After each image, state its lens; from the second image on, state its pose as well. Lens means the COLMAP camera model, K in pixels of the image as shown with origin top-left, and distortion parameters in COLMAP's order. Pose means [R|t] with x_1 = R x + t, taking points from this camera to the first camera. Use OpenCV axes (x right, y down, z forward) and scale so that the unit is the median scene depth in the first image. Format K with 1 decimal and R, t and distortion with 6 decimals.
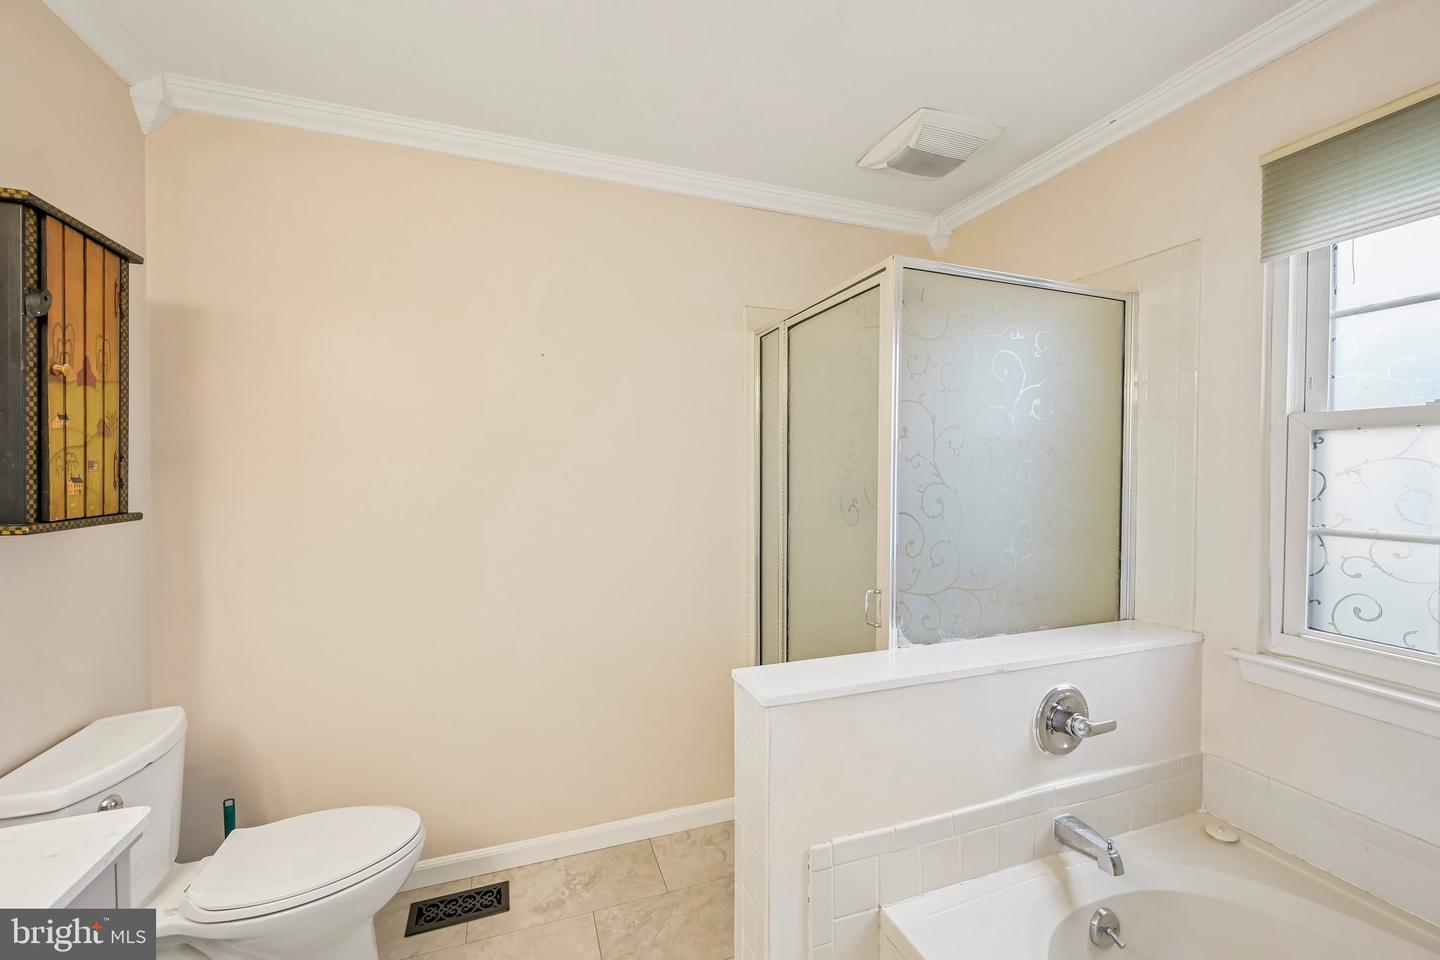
lens RADIAL K [[571.8, 0, 710.9], [0, 571.8, 485.9], [0, 0, 1]] dist [0.002834, -0.001143]
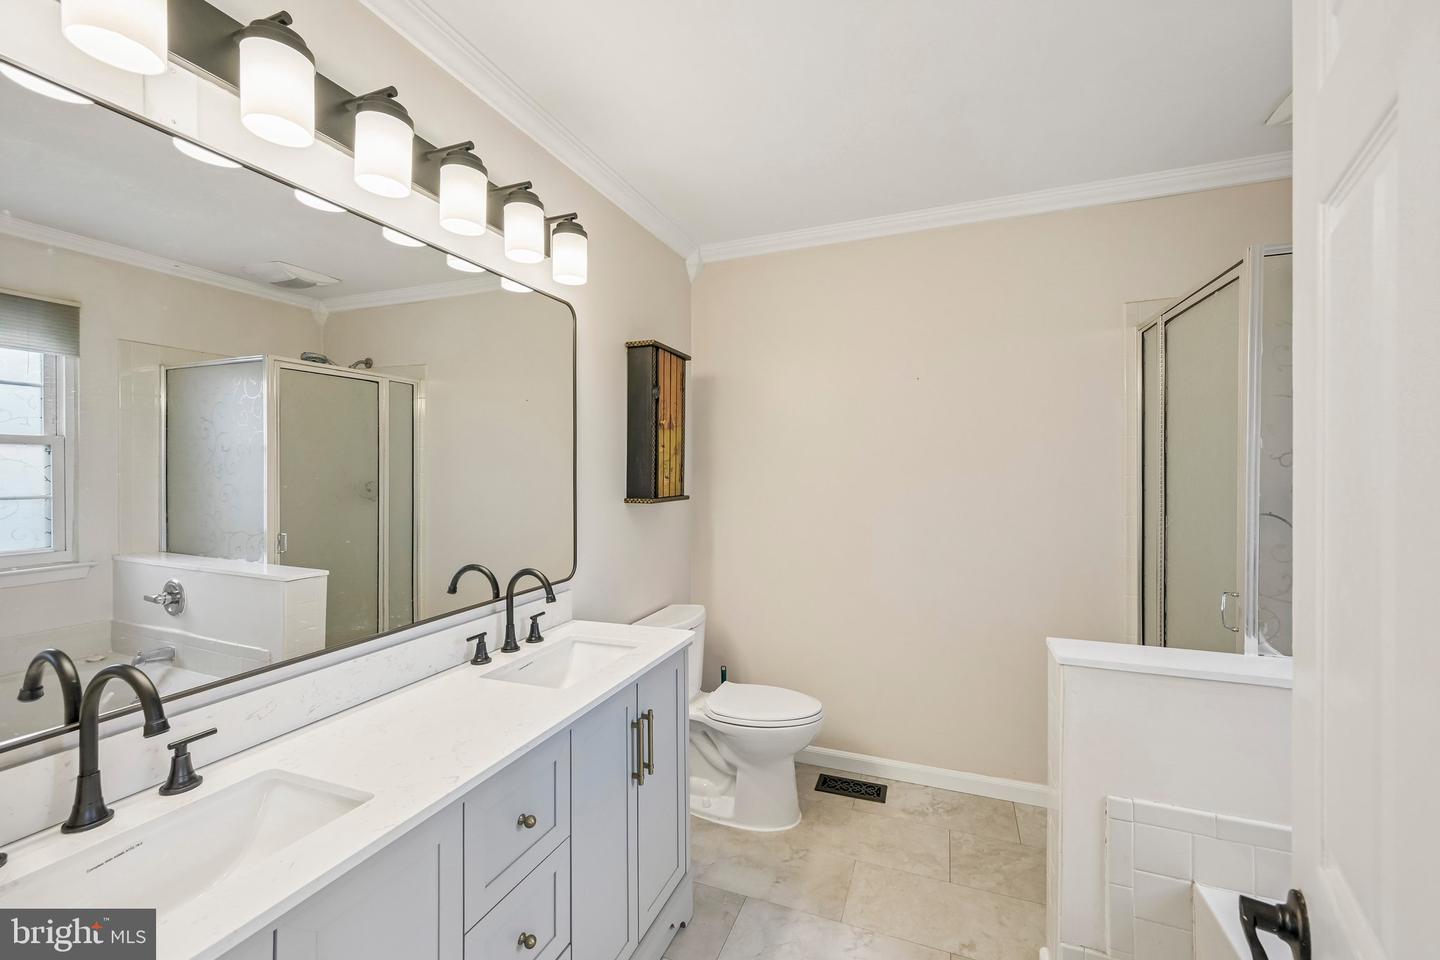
lens RADIAL K [[571.8, 0, 721.1], [0, 571.8, 477.9], [0, 0, 1]] dist [0.002834, -0.001143]
pose [[0.759635, 0.001406, -0.650348, 0.267707], [-0.009065, 0.999923, -0.008428, 0.005177], [0.650287, 0.012298, 0.759589, -0.317372]]
